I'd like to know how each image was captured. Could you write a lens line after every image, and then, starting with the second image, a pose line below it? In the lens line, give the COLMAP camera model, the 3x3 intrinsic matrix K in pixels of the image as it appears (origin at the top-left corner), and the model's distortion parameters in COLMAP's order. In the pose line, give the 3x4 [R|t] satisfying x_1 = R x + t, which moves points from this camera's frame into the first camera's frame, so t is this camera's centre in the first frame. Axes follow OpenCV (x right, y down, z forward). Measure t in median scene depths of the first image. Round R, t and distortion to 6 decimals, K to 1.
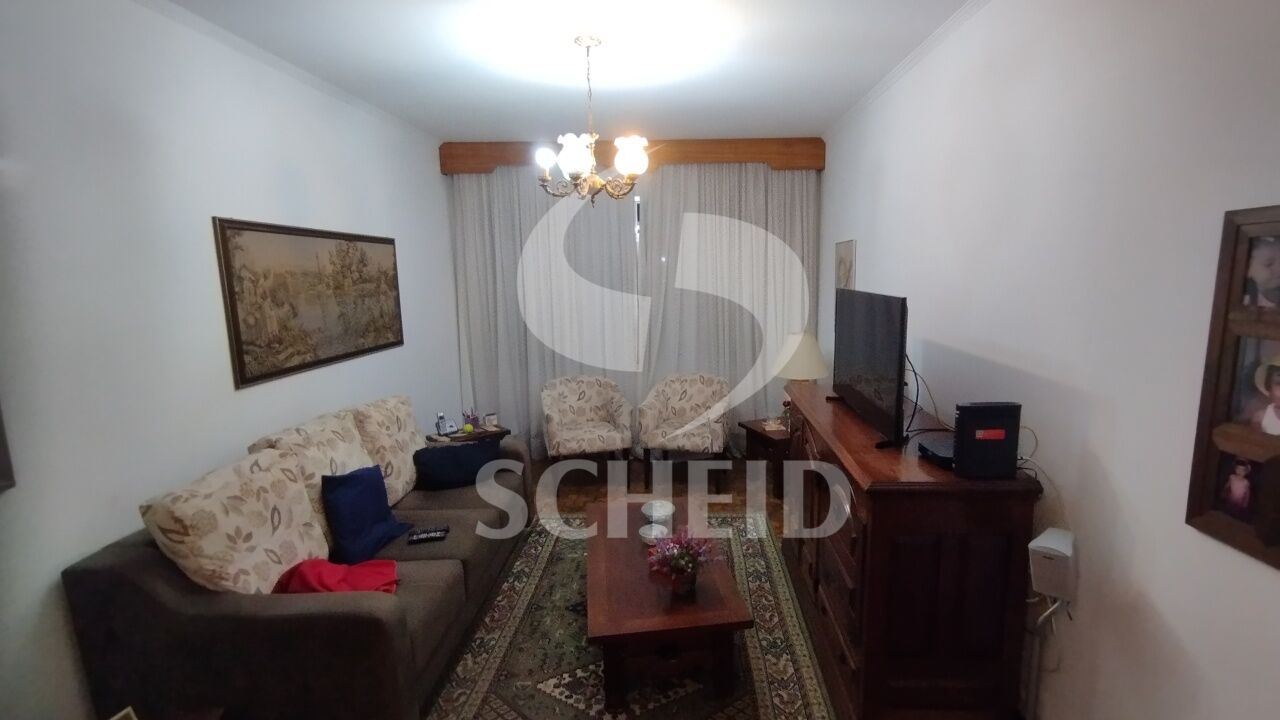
lens RADIAL K [[587.9, 0, 650.1], [0, 587.9, 365.9], [0, 0, 1]] dist [0.002958, 0.000227]
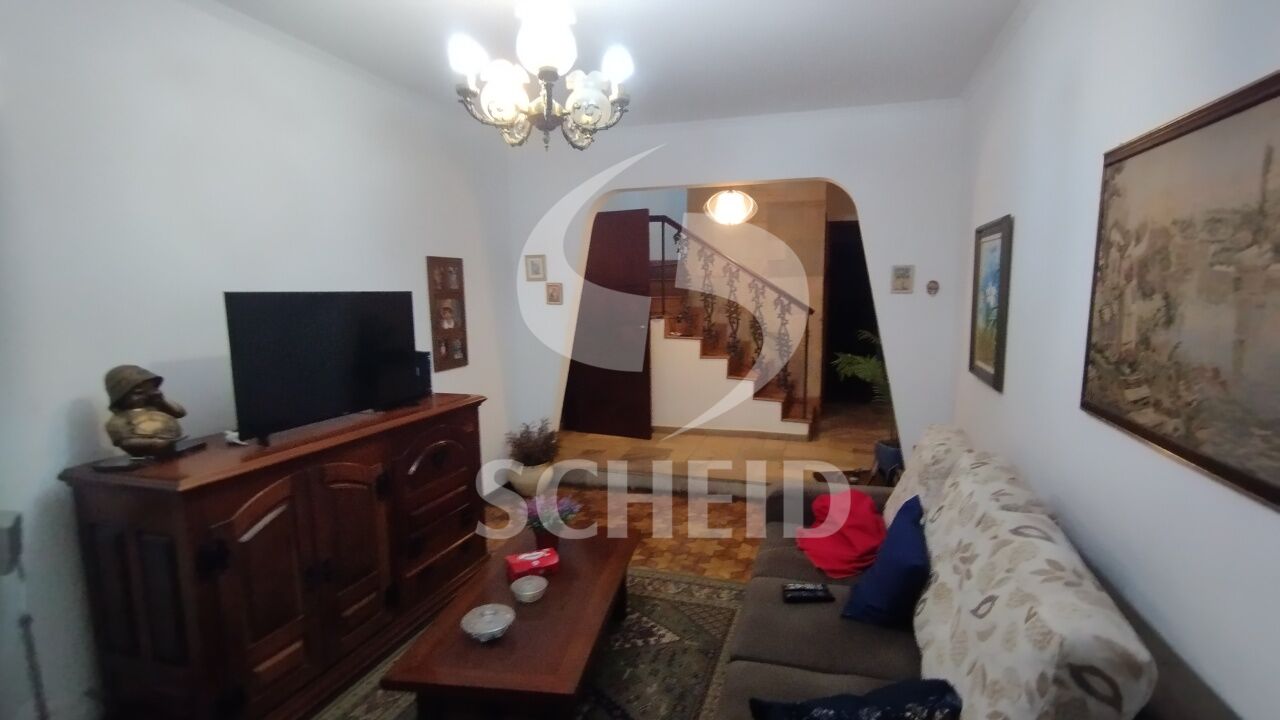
lens RADIAL K [[587.9, 0, 648.2], [0, 587.9, 363.9], [0, 0, 1]] dist [0.002958, 0.000227]
pose [[-0.964369, 0.005353, 0.264506, -0.364282], [0.080060, 0.958823, 0.272486, -0.217984], [-0.252156, 0.283953, -0.925088, 1.598364]]
